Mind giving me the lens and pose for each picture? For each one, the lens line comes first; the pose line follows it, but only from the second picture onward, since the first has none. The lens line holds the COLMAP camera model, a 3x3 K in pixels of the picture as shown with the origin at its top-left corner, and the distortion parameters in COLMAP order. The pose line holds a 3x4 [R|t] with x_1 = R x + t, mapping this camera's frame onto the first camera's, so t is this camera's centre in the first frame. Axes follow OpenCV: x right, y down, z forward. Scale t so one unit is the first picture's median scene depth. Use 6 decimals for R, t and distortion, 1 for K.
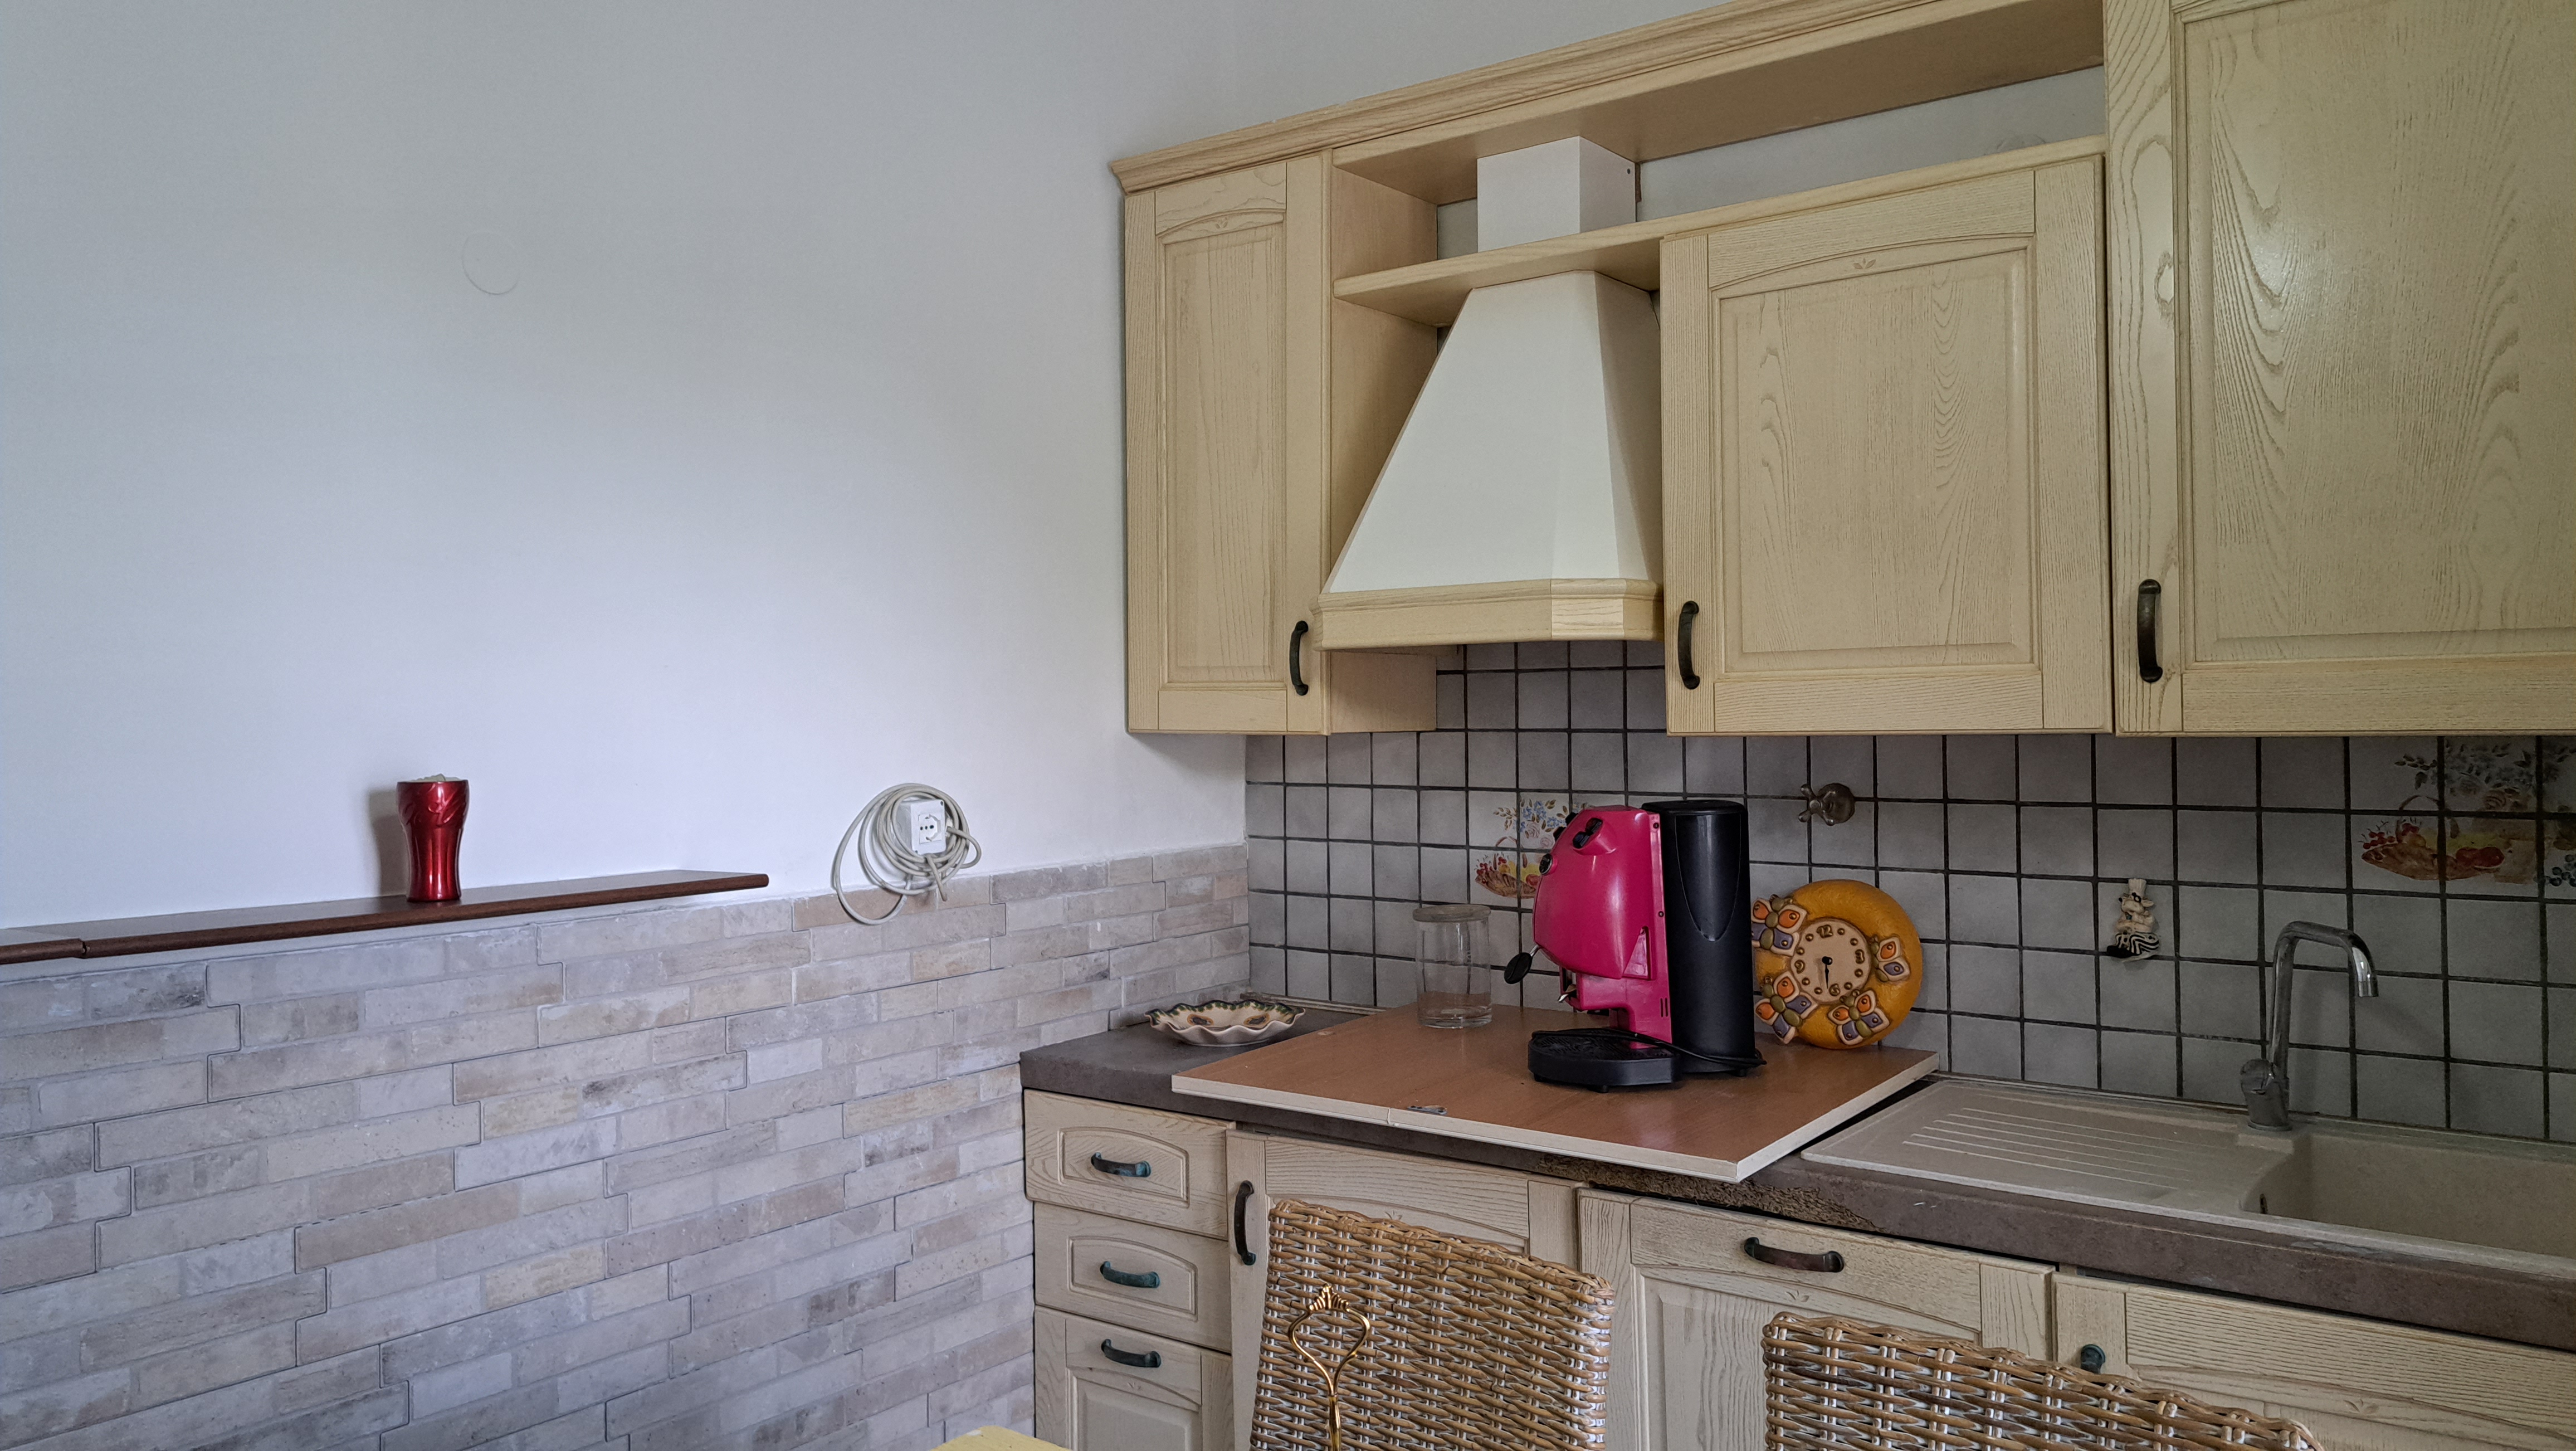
lens RADIAL K [[1841.0, 0, 1263.3], [0, 1841.0, 705.0], [0, 0, 1]] dist [0.062430, -0.060796]
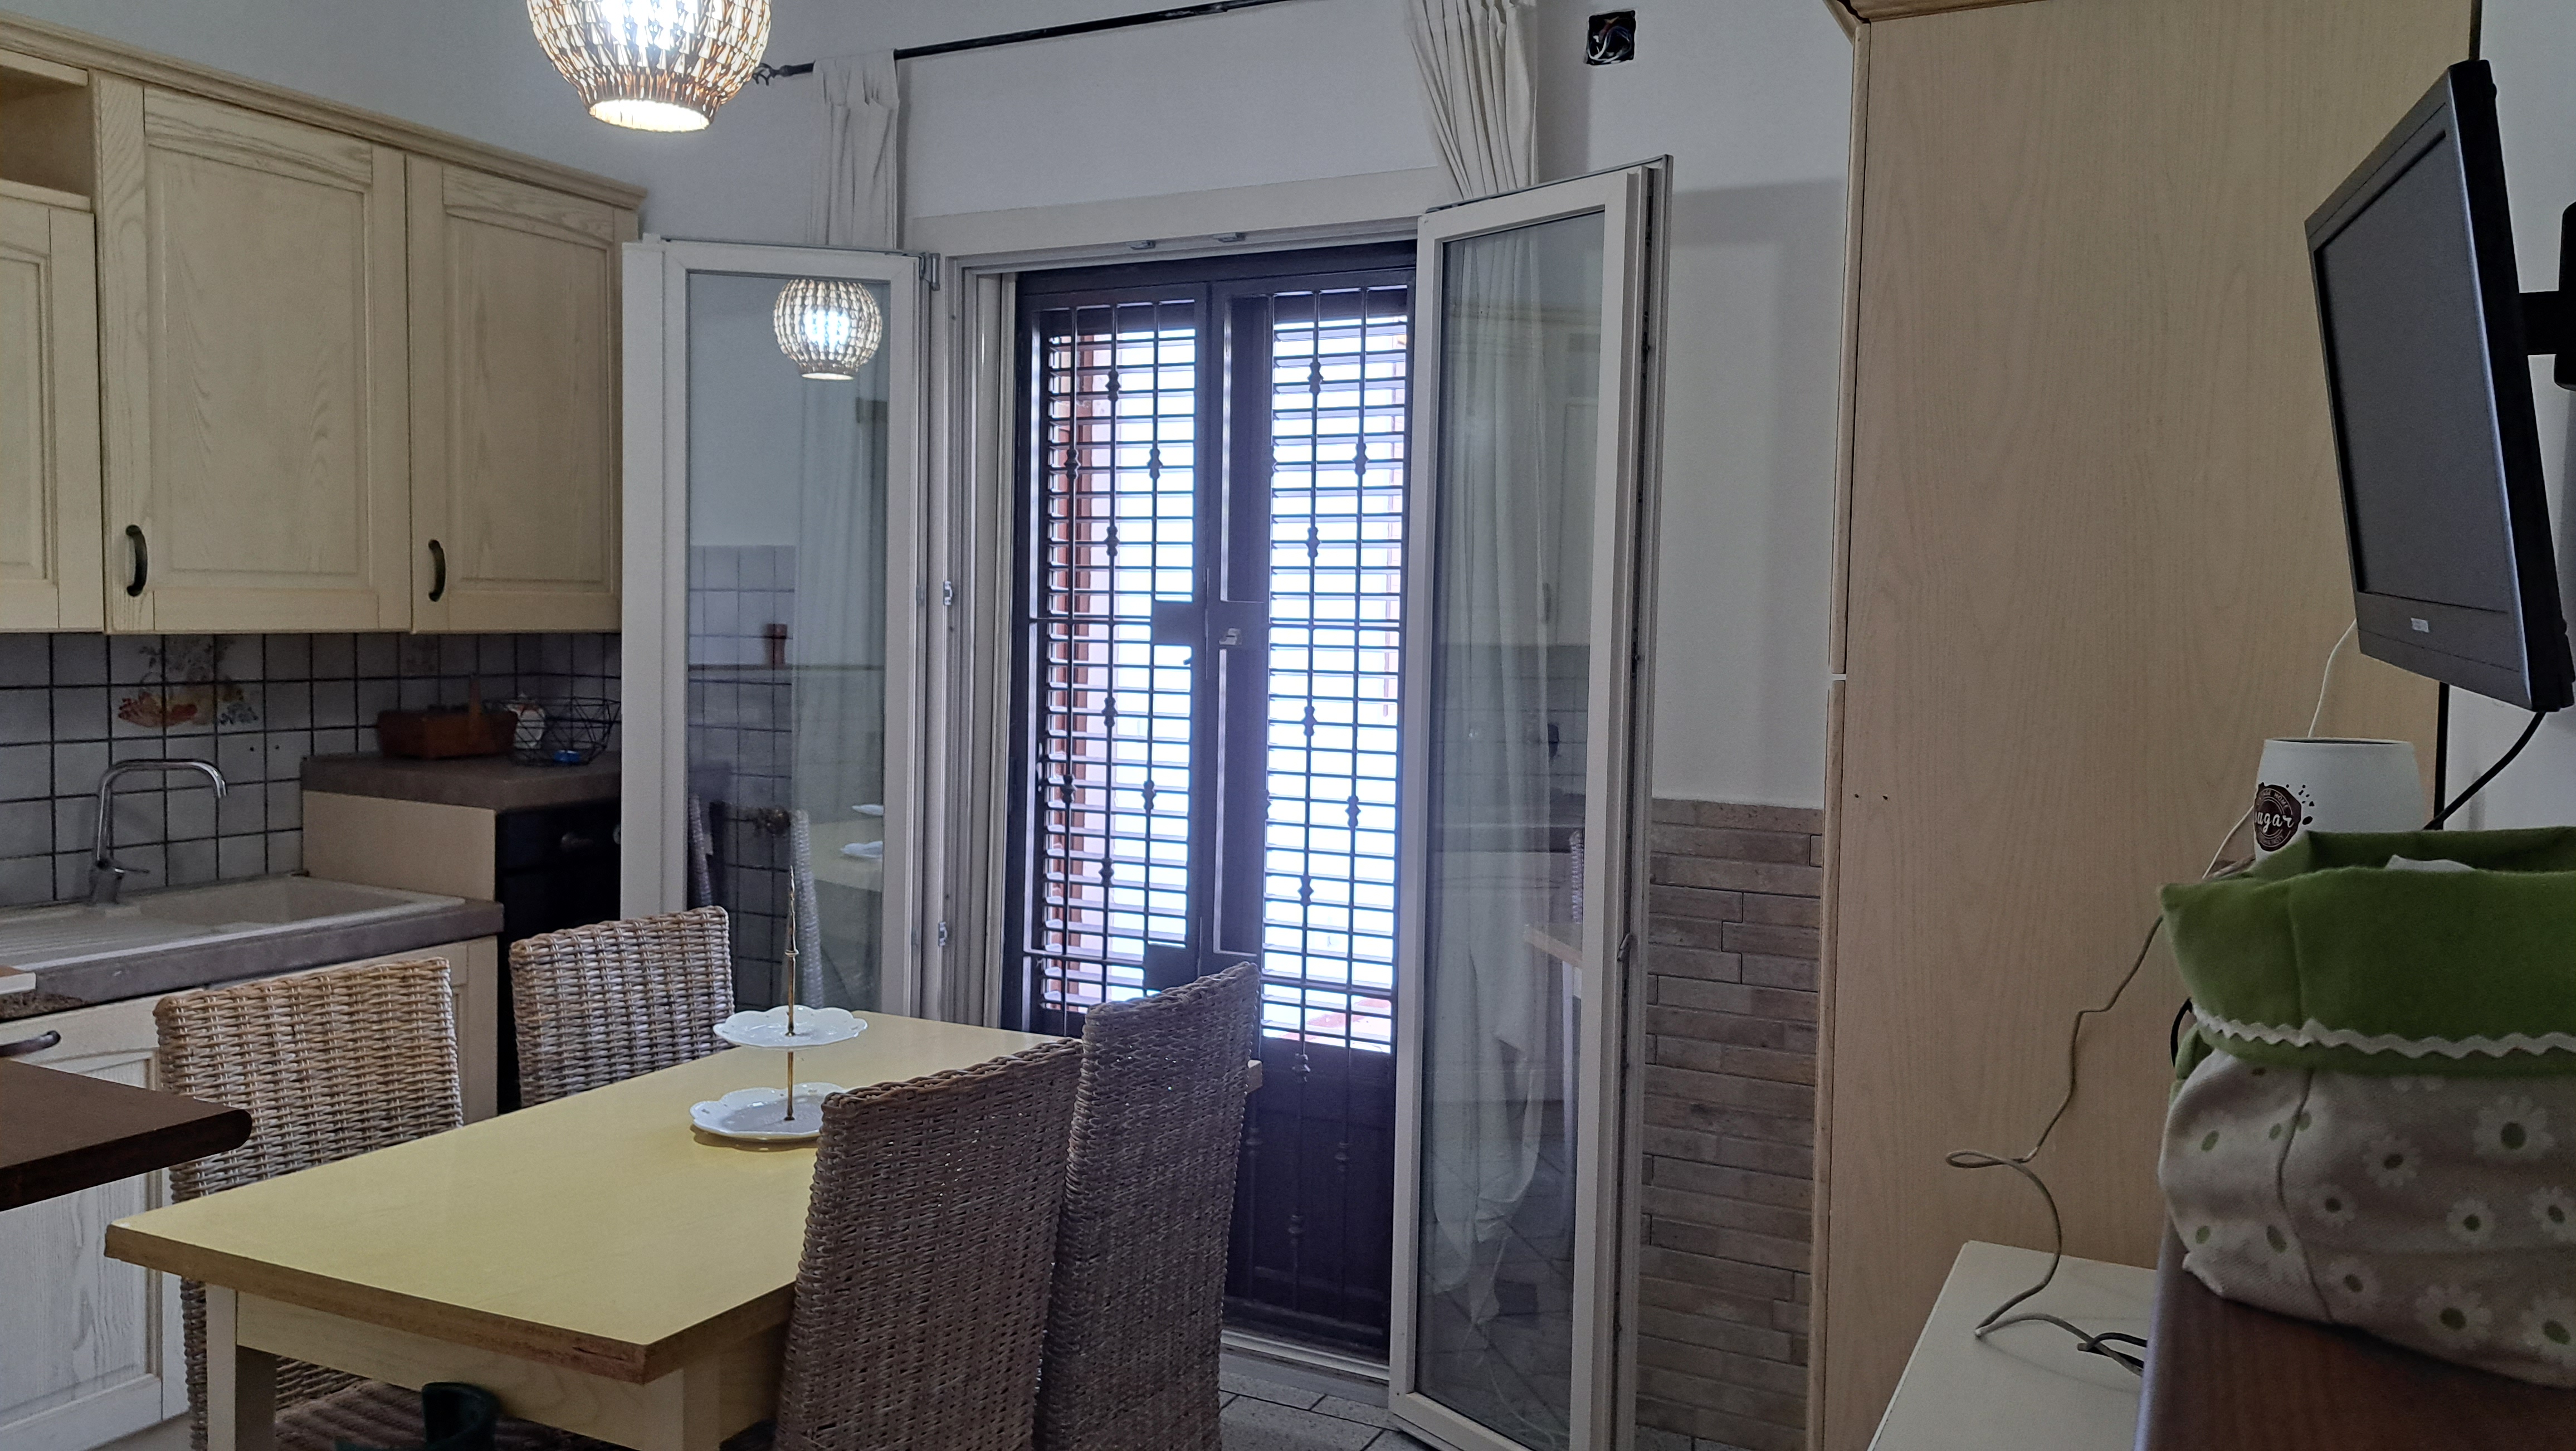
lens RADIAL K [[1841.0, 0, 1276.8], [0, 1841.0, 741.9], [0, 0, 1]] dist [0.062430, -0.060796]
pose [[-0.185355, -0.056692, 0.981035, -1.090166], [-0.005053, 0.998376, 0.056740, 0.013833], [-0.982659, 0.005560, -0.185341, 0.390967]]
